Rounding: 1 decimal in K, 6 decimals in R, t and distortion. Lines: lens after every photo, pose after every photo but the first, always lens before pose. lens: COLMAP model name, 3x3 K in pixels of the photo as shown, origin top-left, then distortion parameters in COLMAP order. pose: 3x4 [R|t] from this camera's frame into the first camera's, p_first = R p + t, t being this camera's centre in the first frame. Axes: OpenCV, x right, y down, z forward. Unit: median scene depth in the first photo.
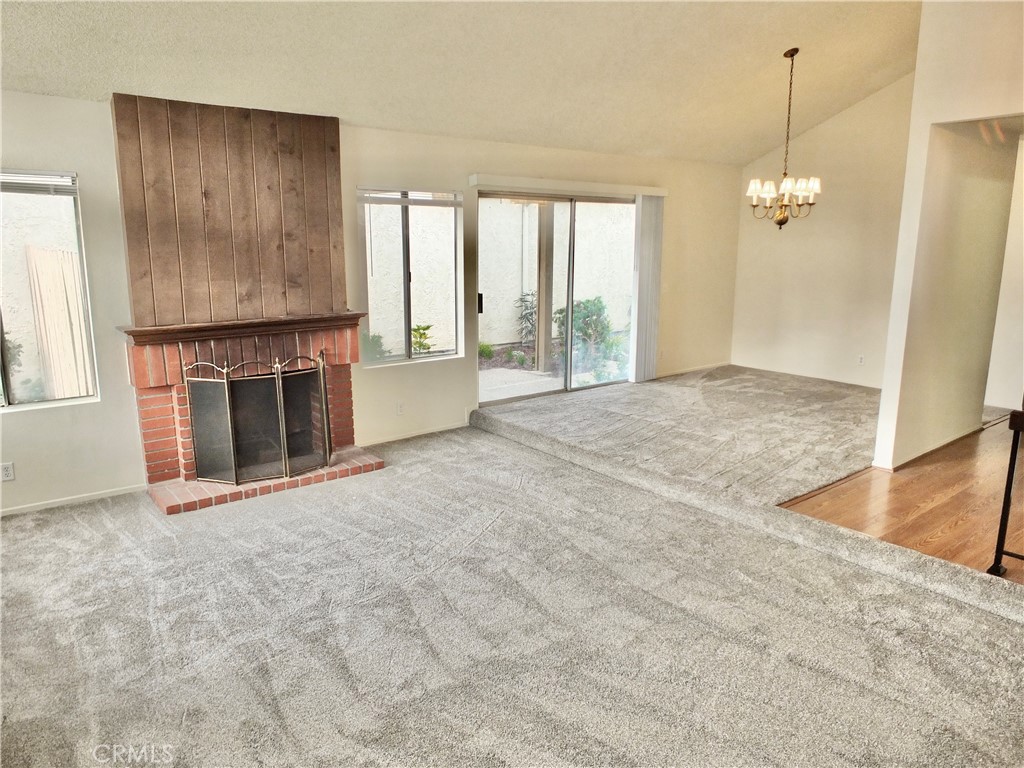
lens RADIAL K [[696.5, 0, 508.5], [0, 696.5, 382.8], [0, 0, 1]] dist [-0.039657, 0.022757]
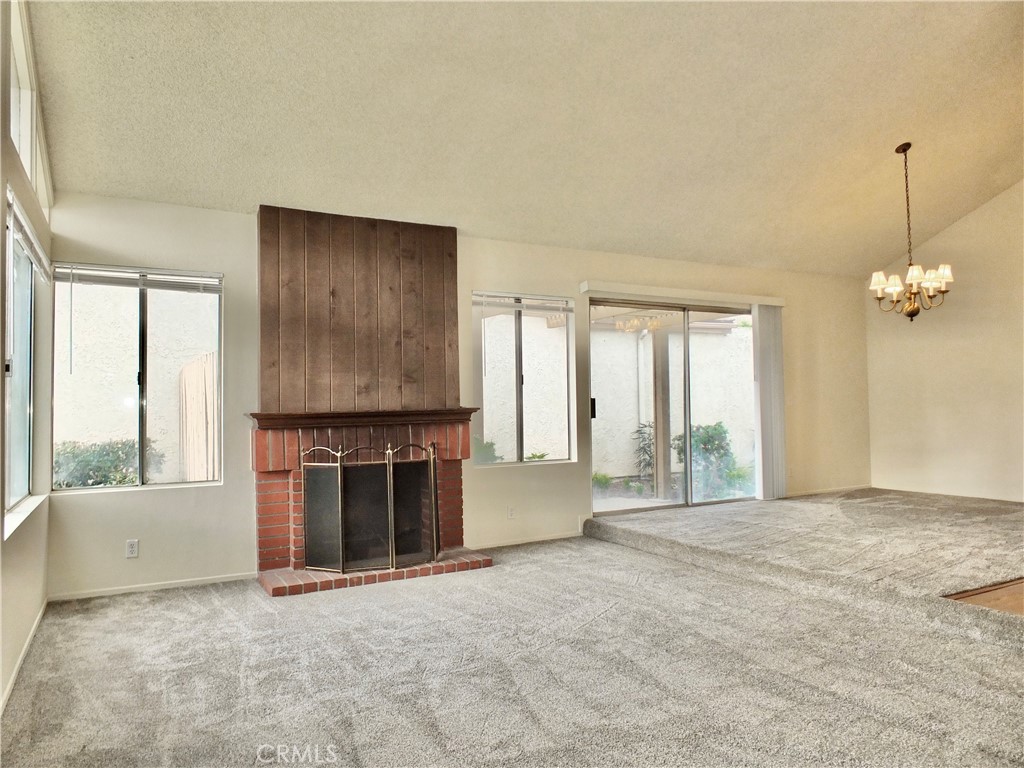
lens RADIAL K [[696.5, 0, 509.1], [0, 696.5, 386.8], [0, 0, 1]] dist [-0.039657, 0.022757]
pose [[0.985595, -0.023779, -0.167444, 0.010166], [-0.015061, 0.973792, -0.226940, 0.107525], [0.168453, 0.226193, 0.959406, 0.037017]]
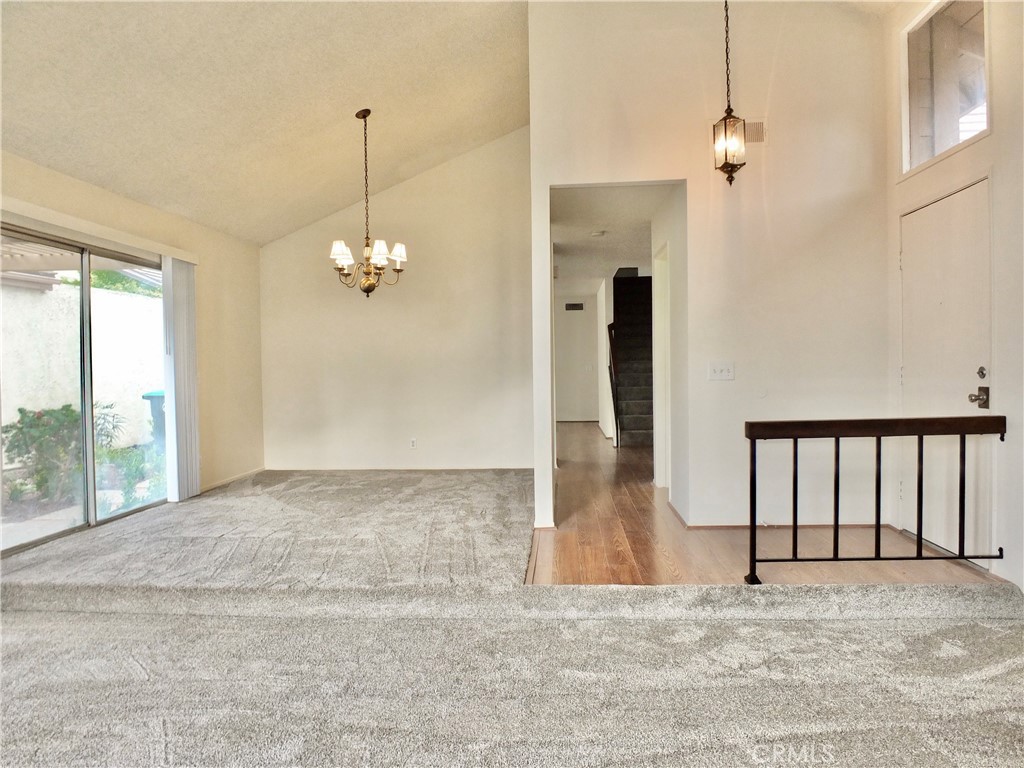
lens RADIAL K [[696.5, 0, 517.5], [0, 696.5, 383.4], [0, 0, 1]] dist [-0.039657, 0.022757]
pose [[0.667239, -0.029236, 0.744270, -0.197910], [0.165601, 0.980043, -0.109964, 0.026864], [-0.726201, 0.196624, 0.658764, 0.352345]]
